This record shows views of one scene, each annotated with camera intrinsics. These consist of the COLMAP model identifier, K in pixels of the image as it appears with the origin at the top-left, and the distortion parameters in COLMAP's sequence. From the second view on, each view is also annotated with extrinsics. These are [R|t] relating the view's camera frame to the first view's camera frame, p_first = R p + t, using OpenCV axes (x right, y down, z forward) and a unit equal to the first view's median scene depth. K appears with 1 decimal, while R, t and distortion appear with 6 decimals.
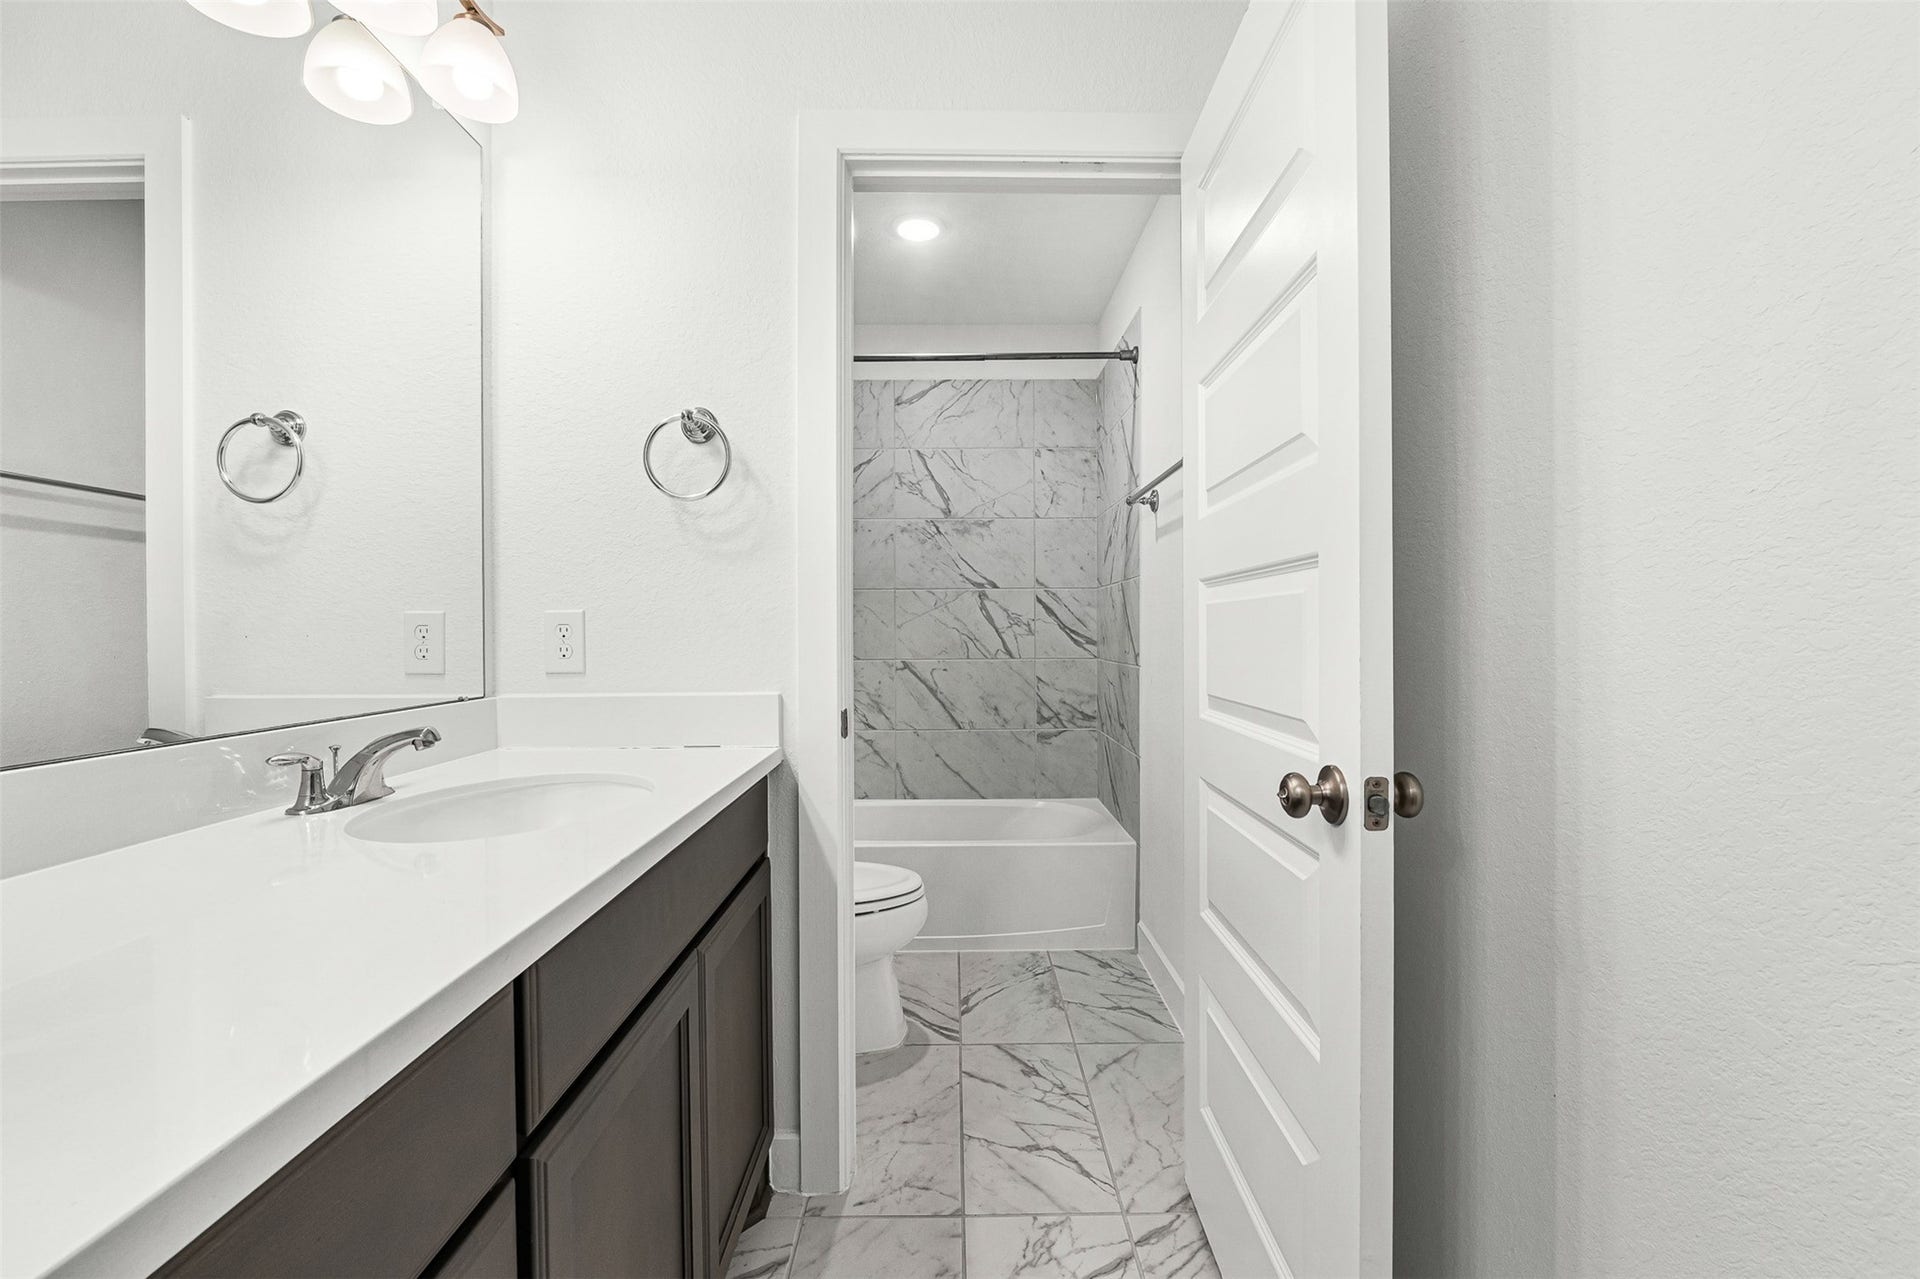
lens RADIAL K [[775.2, 0, 960.0], [0, 775.2, 639.5], [0, 0, 1]] dist [-0.024363, -0.000055]
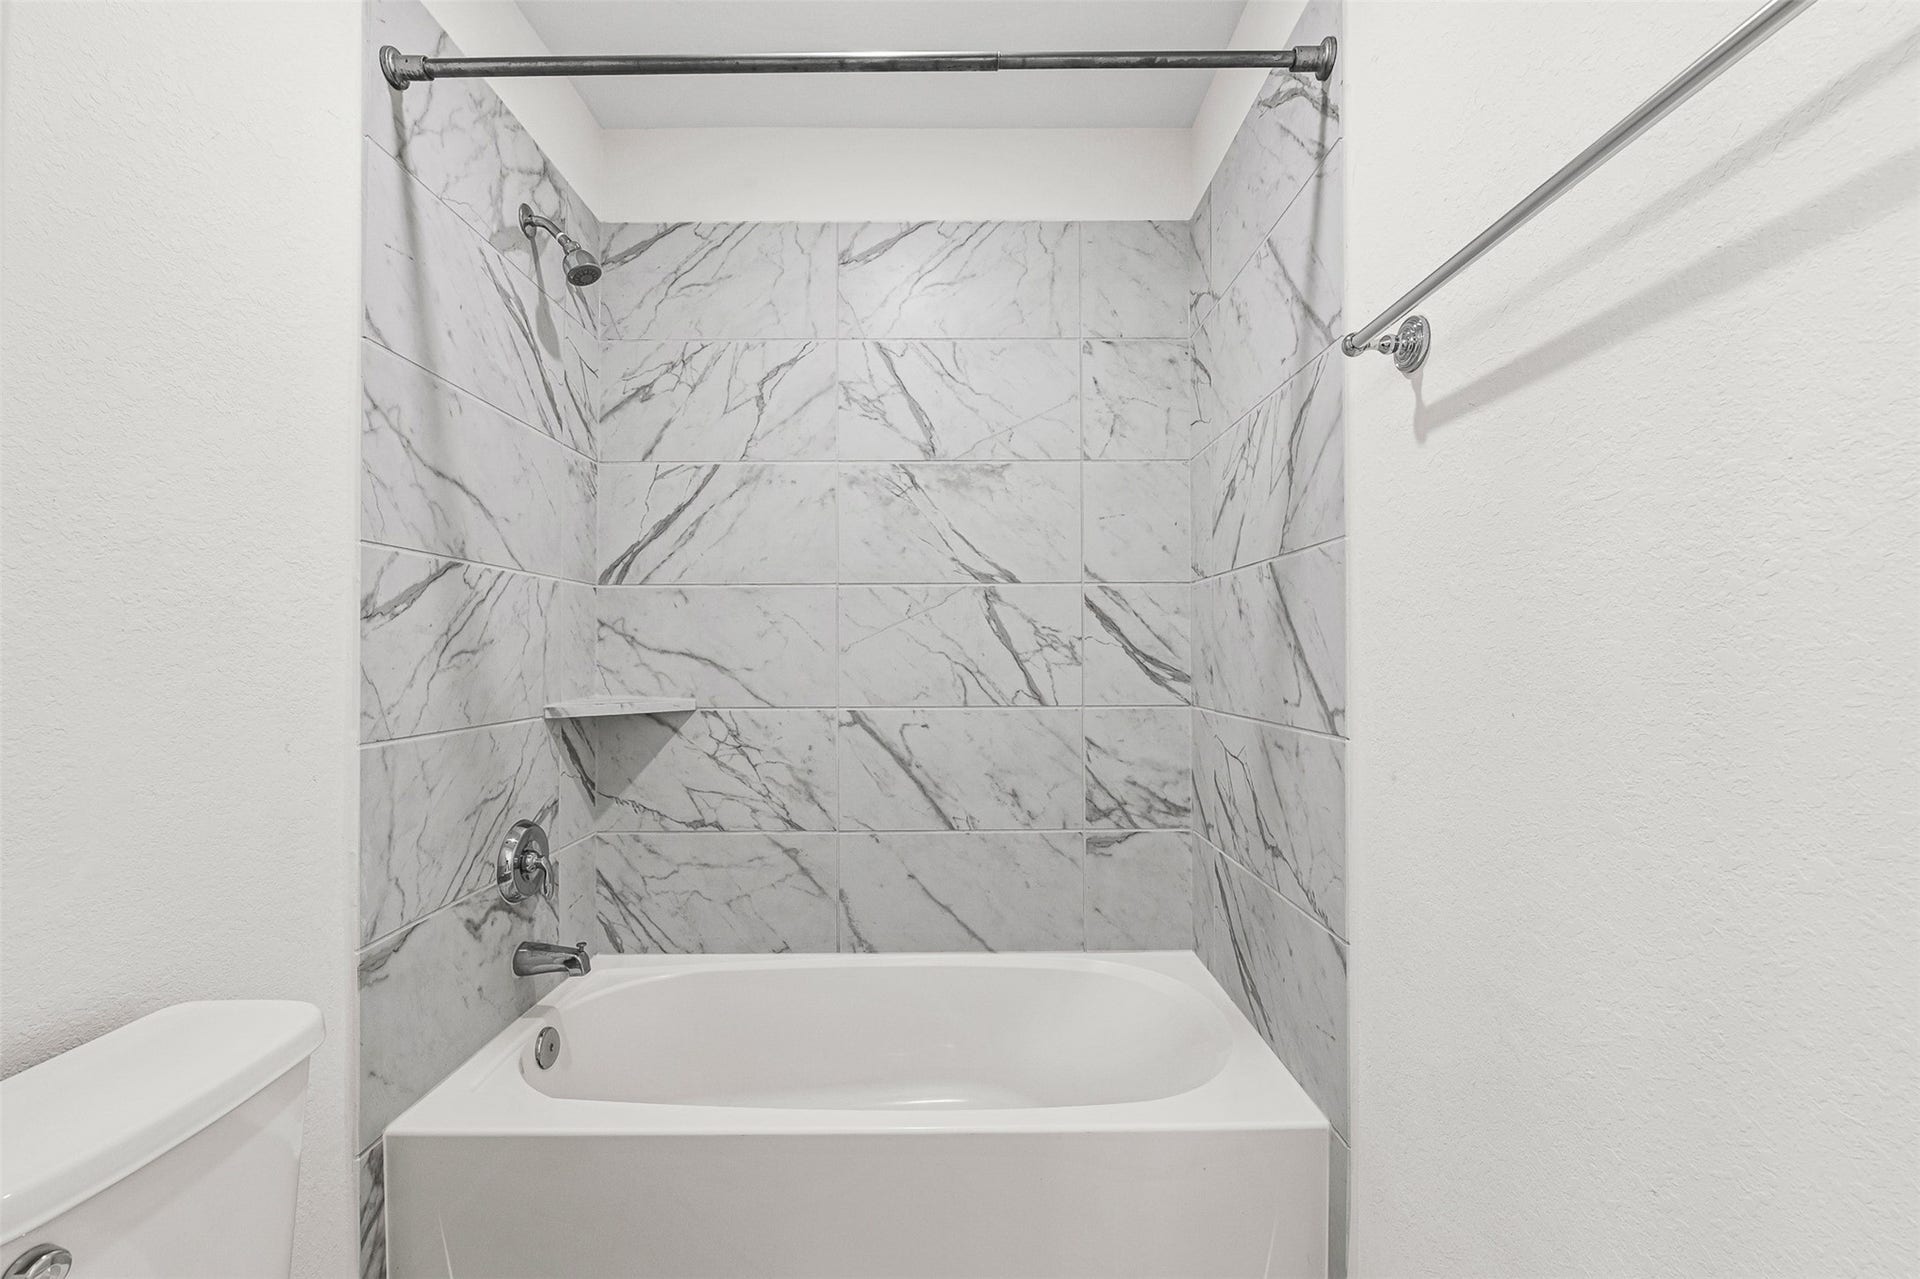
lens RADIAL K [[795.1, 0, 953.5], [0, 795.1, 623.7], [0, 0, 1]] dist [-0.005542, -0.000102]
pose [[0.999903, 0.001216, -0.013849, 0.009749], [-0.001921, 0.998695, -0.051042, -0.006056], [0.013769, 0.051064, 0.998600, 0.417588]]
